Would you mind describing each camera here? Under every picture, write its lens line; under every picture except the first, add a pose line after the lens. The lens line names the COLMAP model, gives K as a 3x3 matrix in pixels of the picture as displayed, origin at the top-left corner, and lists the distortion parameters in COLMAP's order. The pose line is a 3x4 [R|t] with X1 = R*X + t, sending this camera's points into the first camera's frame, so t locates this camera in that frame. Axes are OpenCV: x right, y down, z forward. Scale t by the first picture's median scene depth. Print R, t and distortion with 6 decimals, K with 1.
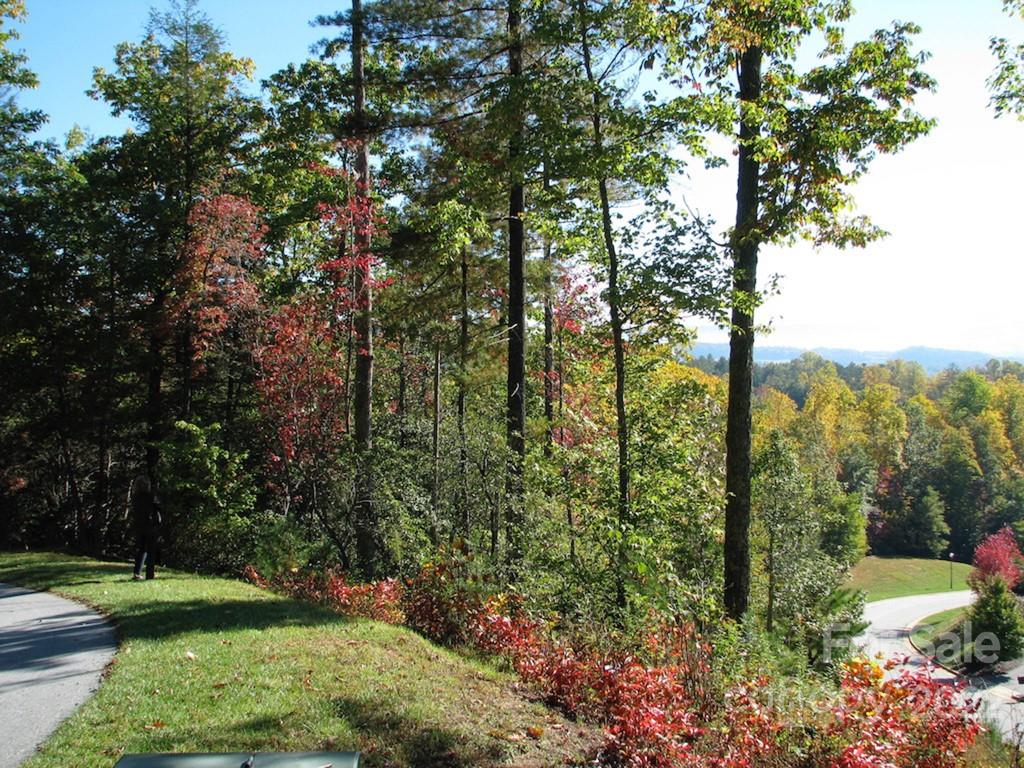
lens RADIAL K [[1098.8, 0, 535.8], [0, 1098.8, 375.9], [0, 0, 1]] dist [-0.188840, 0.258560]
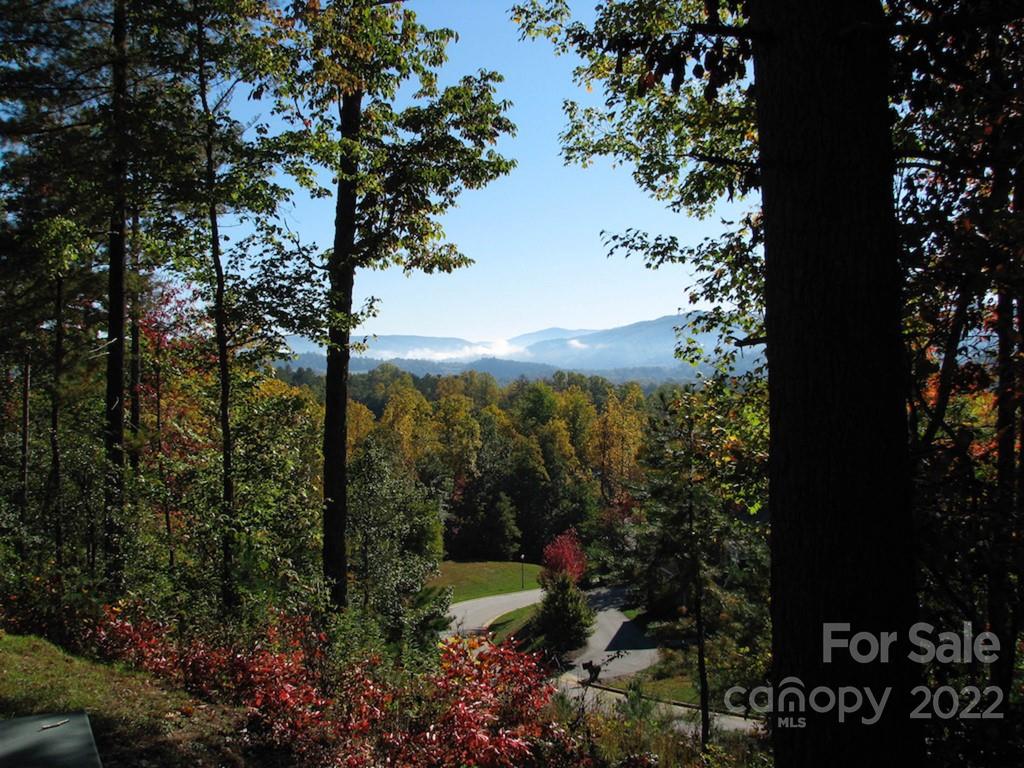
lens RADIAL K [[1098.8, 0, 535.8], [0, 1098.8, 375.9], [0, 0, 1]] dist [-0.188840, 0.258560]
pose [[0.927679, 0.005202, 0.373342, -0.030963], [-0.001587, 0.999949, -0.009989, -0.003484], [-0.373375, 0.008674, 0.927640, -0.065859]]
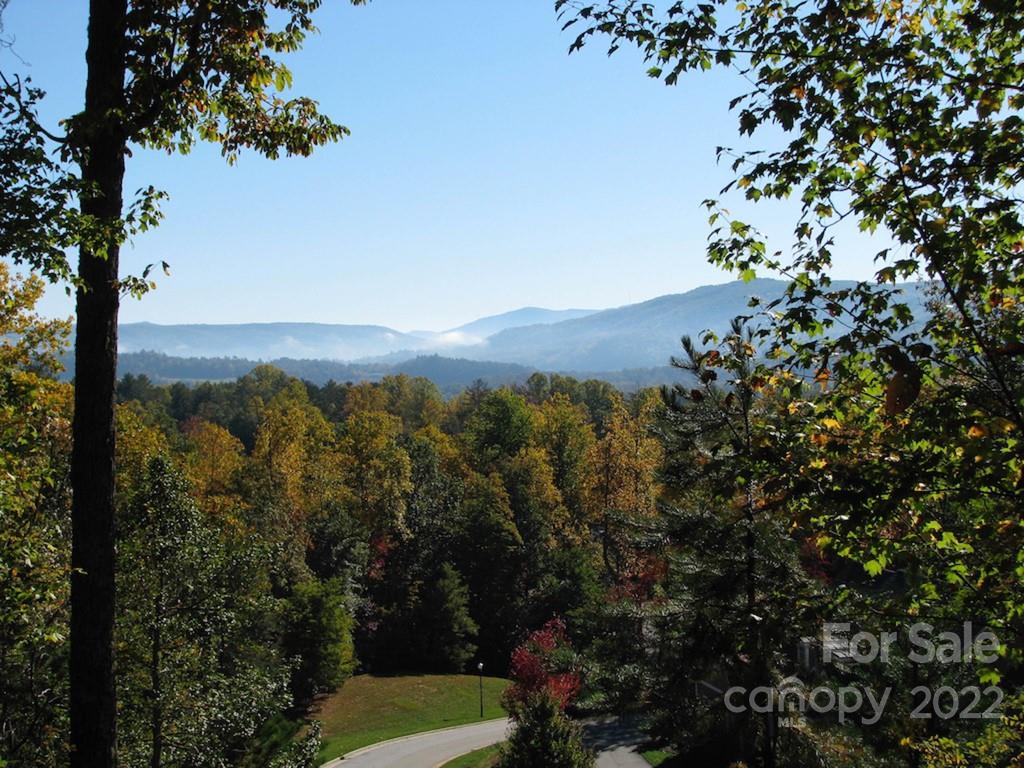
lens RADIAL K [[1710.4, 0, 512.0], [0, 1710.4, 384.0], [0, 0, 1]] dist [0.018556, 0.035398]
pose [[0.925330, -0.009360, 0.379047, 0.047081], [0.013909, 0.999860, -0.009265, 0.021434], [-0.378907, 0.013845, 0.925331, 0.070955]]
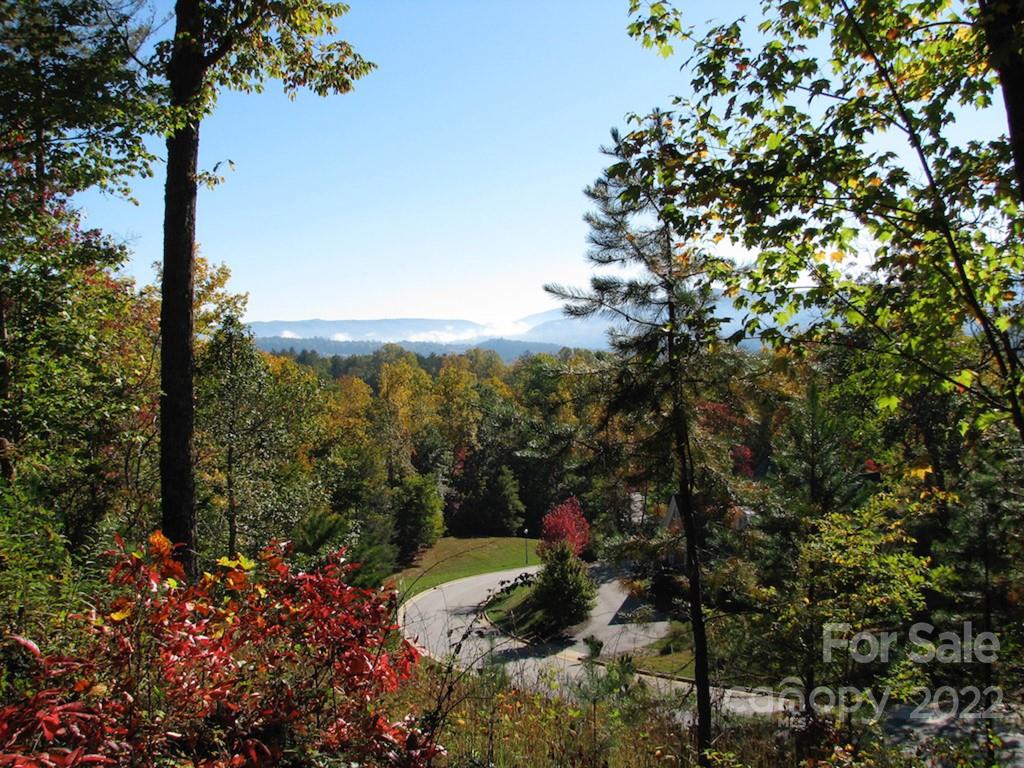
lens RADIAL K [[1098.8, 0, 535.8], [0, 1098.8, 375.9], [0, 0, 1]] dist [-0.188840, 0.258560]
pose [[0.930277, -0.019300, 0.366351, 0.142981], [0.017673, 0.999813, 0.007793, 0.092569], [-0.366433, -0.000775, 0.930444, 0.215096]]
